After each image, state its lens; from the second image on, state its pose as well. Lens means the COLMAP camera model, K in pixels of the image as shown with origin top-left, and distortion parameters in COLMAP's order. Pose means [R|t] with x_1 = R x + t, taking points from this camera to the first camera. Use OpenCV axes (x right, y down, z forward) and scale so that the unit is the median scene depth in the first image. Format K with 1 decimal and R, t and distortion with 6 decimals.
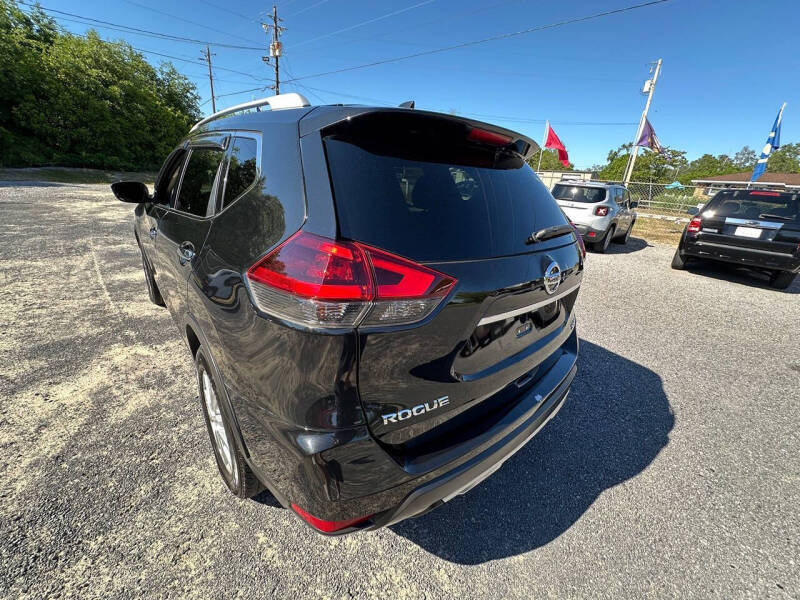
lens RADIAL K [[322.9, 0, 394.9], [0, 322.9, 302.0], [0, 0, 1]] dist [-0.003560, 0.000846]
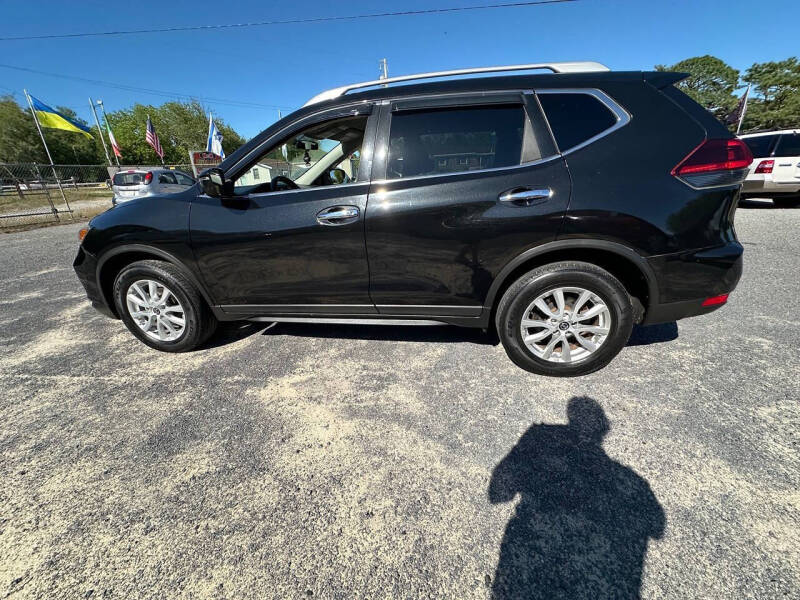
lens RADIAL K [[322.9, 0, 399.9], [0, 322.9, 305.4], [0, 0, 1]] dist [-0.003560, 0.000846]
pose [[0.768158, -0.333259, 0.546692, -1.279937], [0.318347, 0.939633, 0.125482, -0.051162], [-0.555507, 0.077648, 0.827878, 0.235898]]
